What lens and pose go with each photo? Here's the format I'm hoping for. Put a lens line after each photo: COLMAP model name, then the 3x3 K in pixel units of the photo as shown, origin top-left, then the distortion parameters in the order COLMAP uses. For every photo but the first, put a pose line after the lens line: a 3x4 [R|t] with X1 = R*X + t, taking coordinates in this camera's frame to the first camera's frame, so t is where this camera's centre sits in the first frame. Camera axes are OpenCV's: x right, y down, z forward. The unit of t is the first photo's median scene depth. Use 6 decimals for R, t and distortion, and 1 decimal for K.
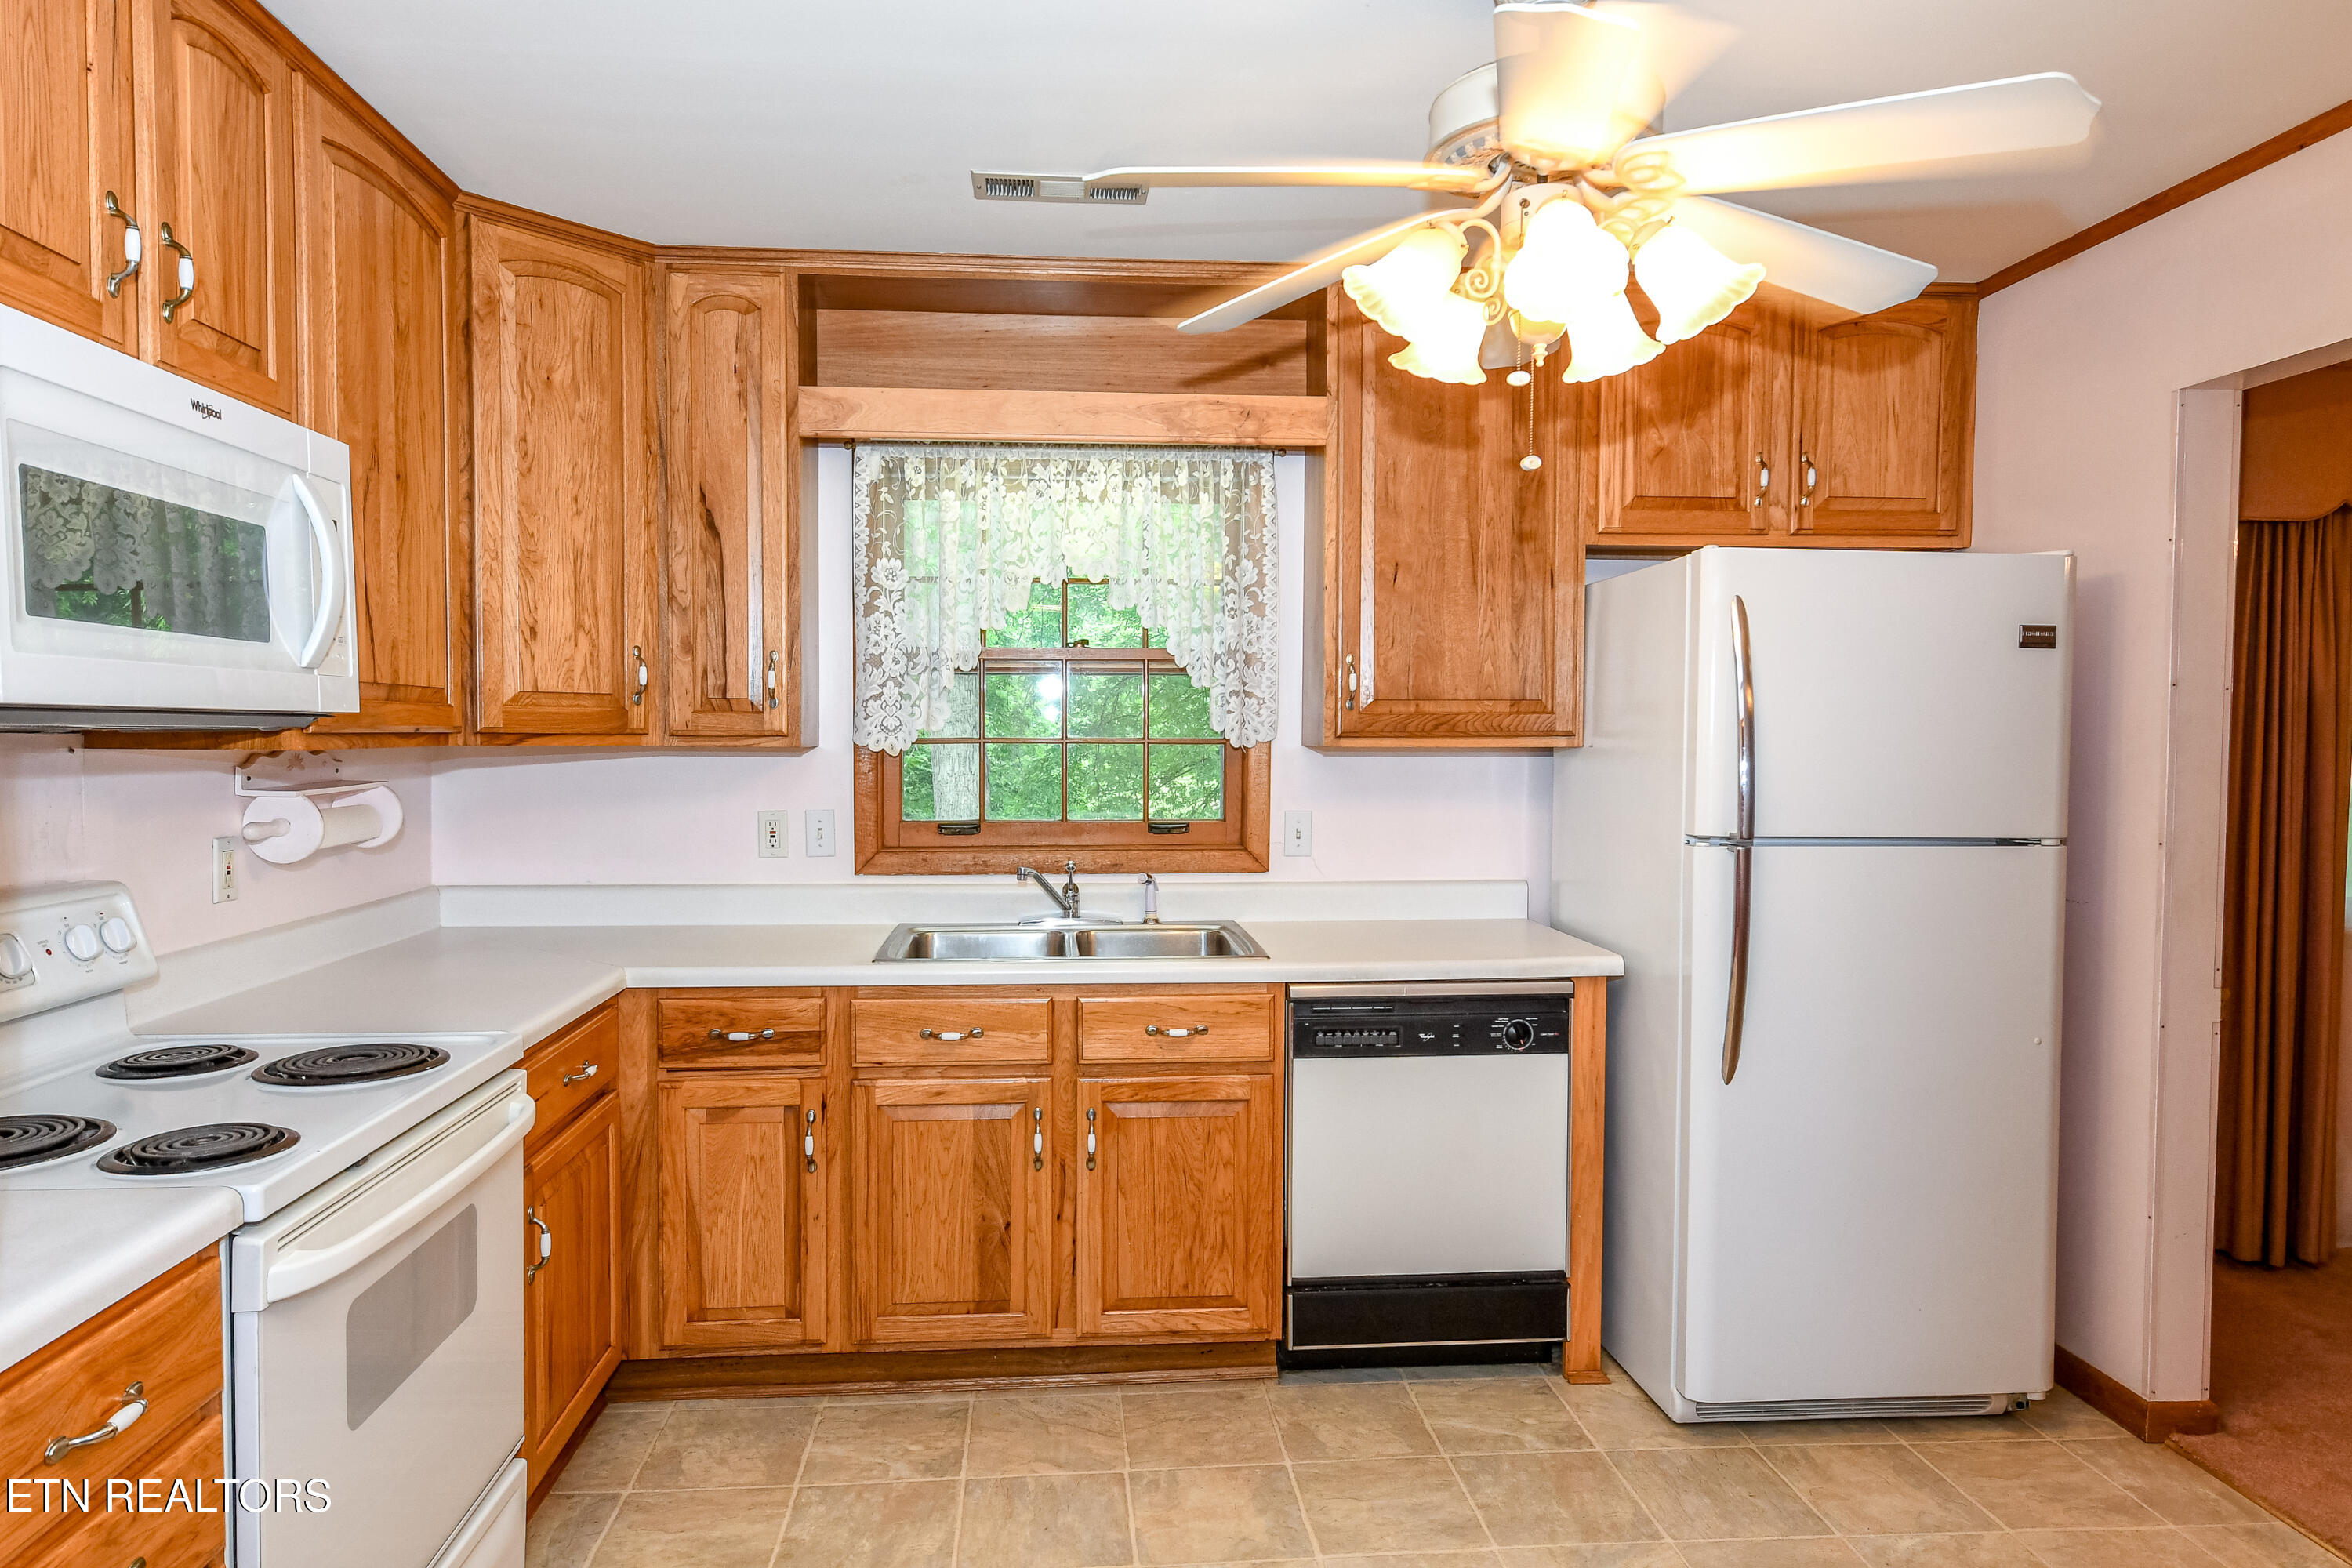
lens RADIAL K [[1427.4, 0, 1206.2], [0, 1427.4, 791.6], [0, 0, 1]] dist [-0.002914, -0.003161]
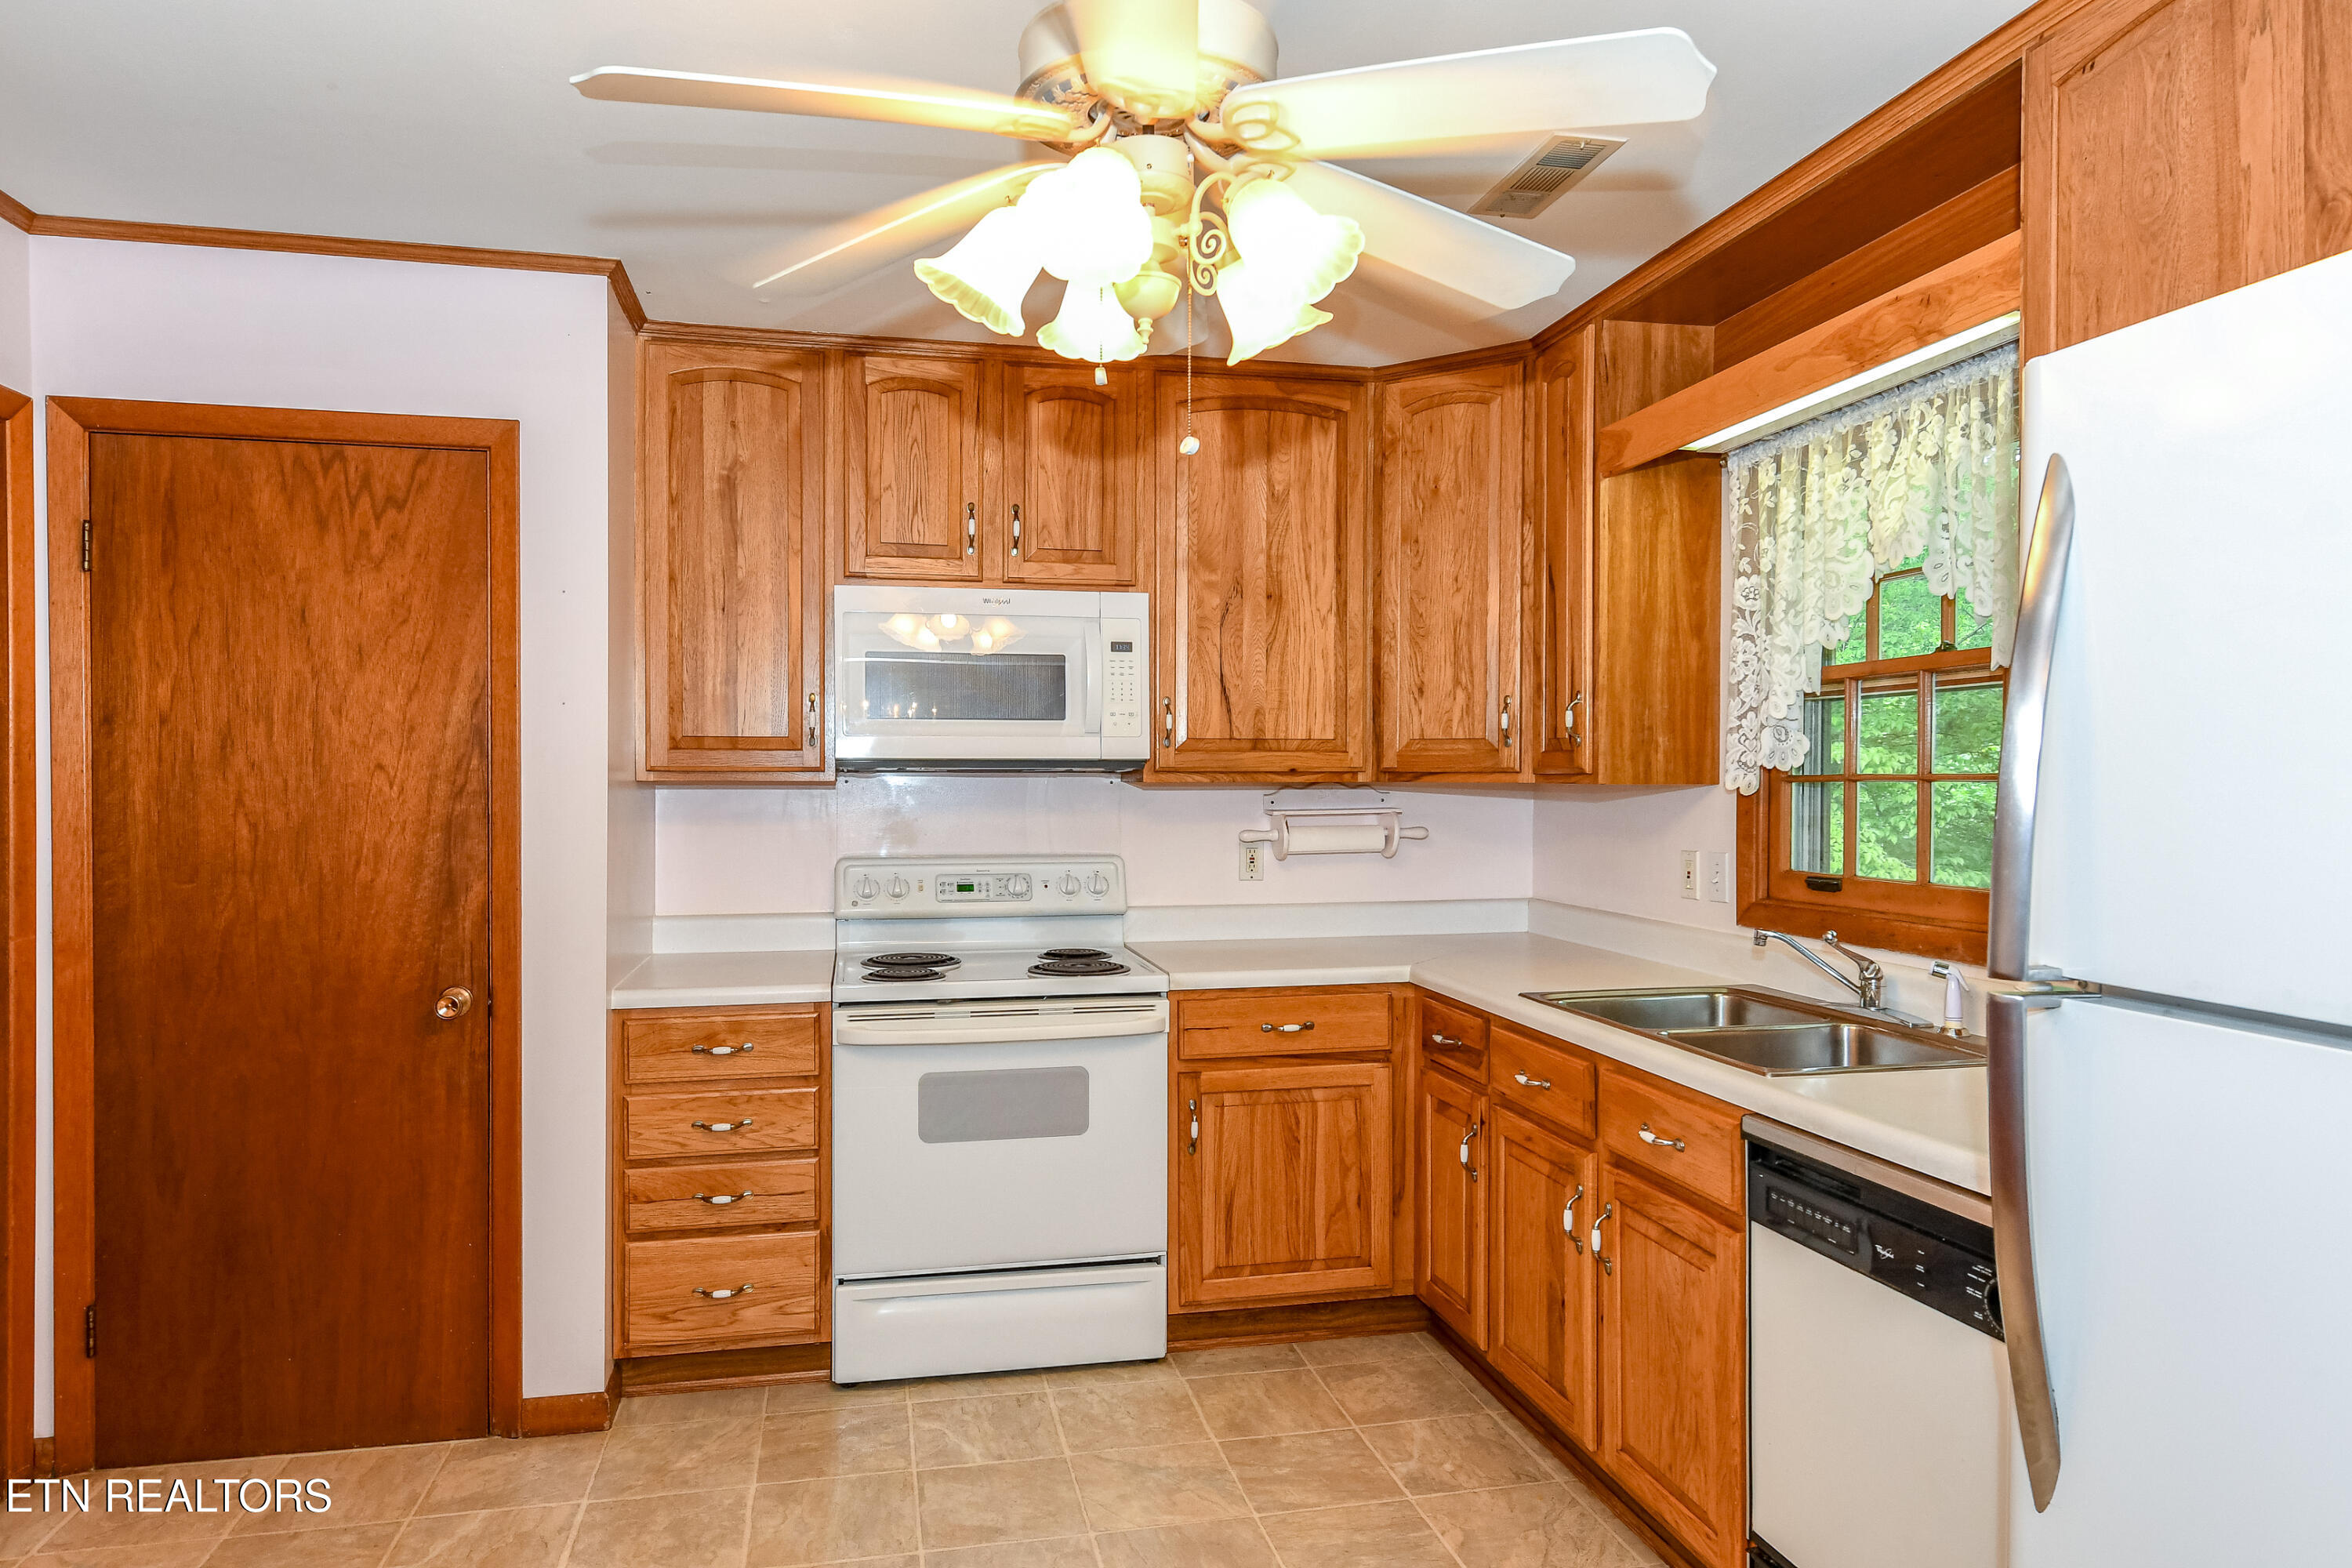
lens RADIAL K [[1427.4, 0, 1154.2], [0, 1427.4, 788.0], [0, 0, 1]] dist [-0.002914, -0.003161]
pose [[0.110469, 0.003144, -0.993875, 0.738585], [-0.037729, 0.999287, -0.001032, -0.016430], [0.993163, 0.037612, 0.110508, 0.617157]]
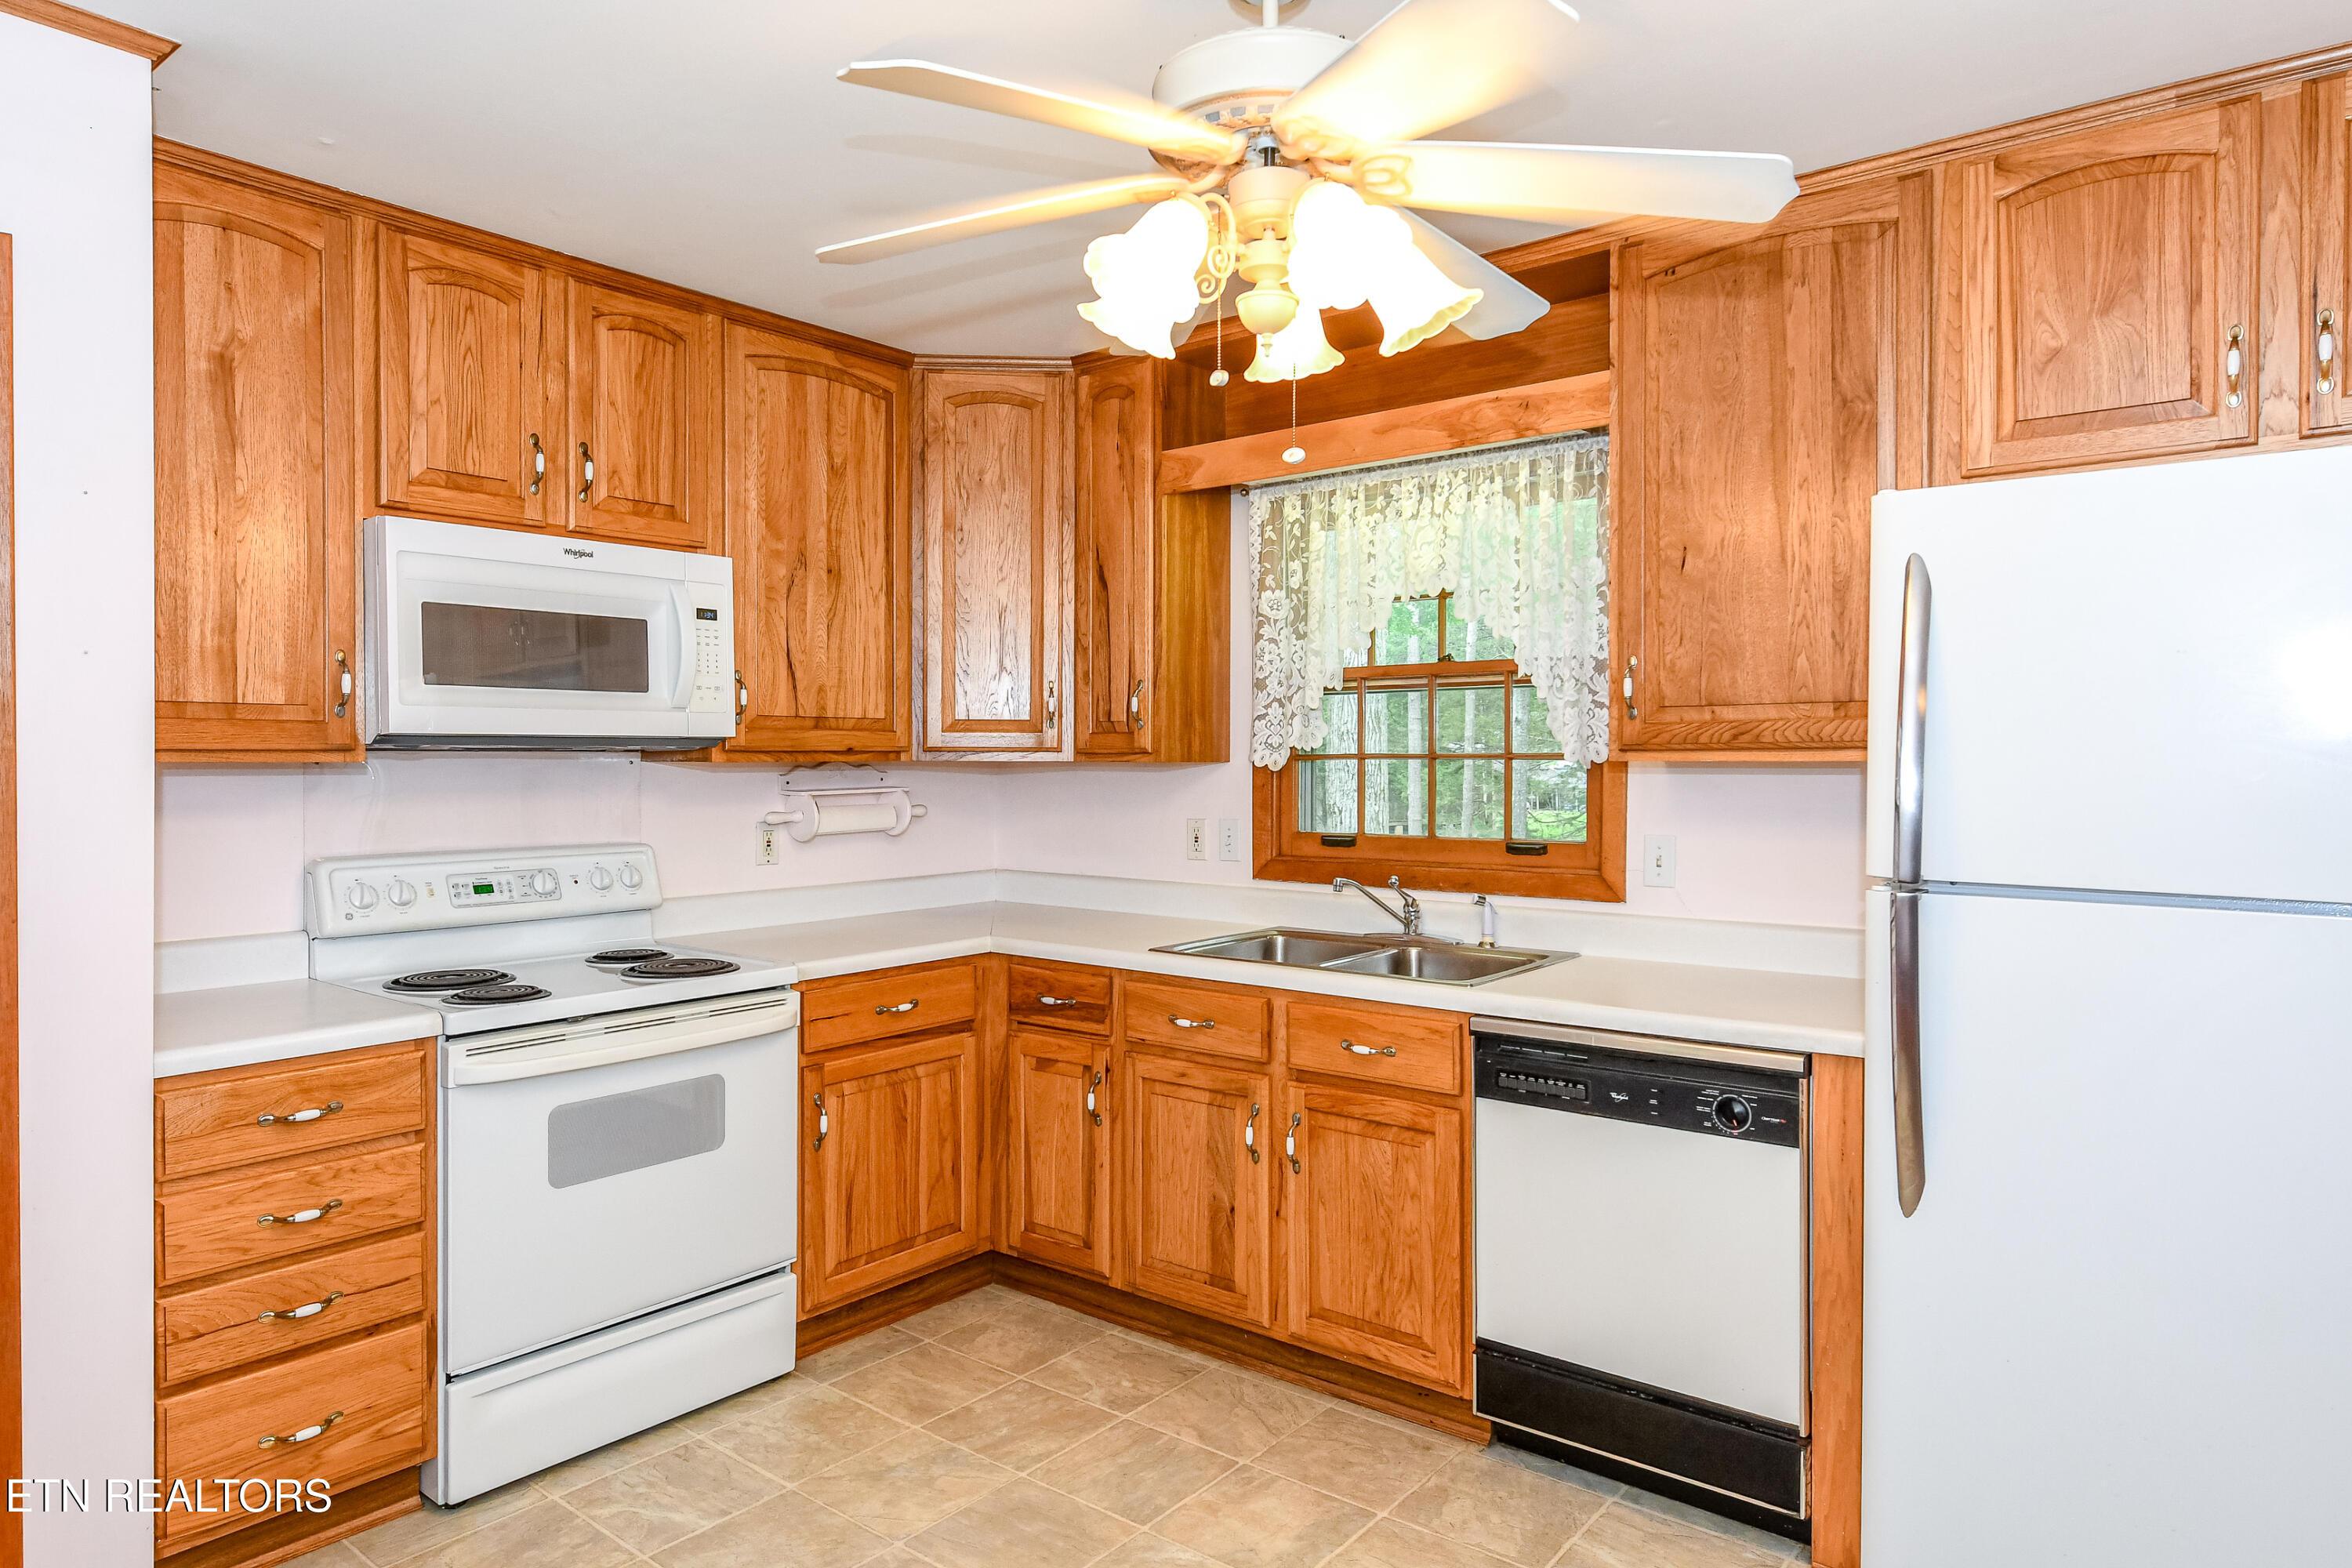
lens RADIAL K [[1427.4, 0, 1168.2], [0, 1427.4, 771.8], [0, 0, 1]] dist [-0.002914, -0.003161]
pose [[0.713652, 0.003033, -0.700494, 0.568298], [-0.023138, 0.999547, -0.019244, -0.001418], [0.700118, 0.029941, 0.713399, 0.192239]]
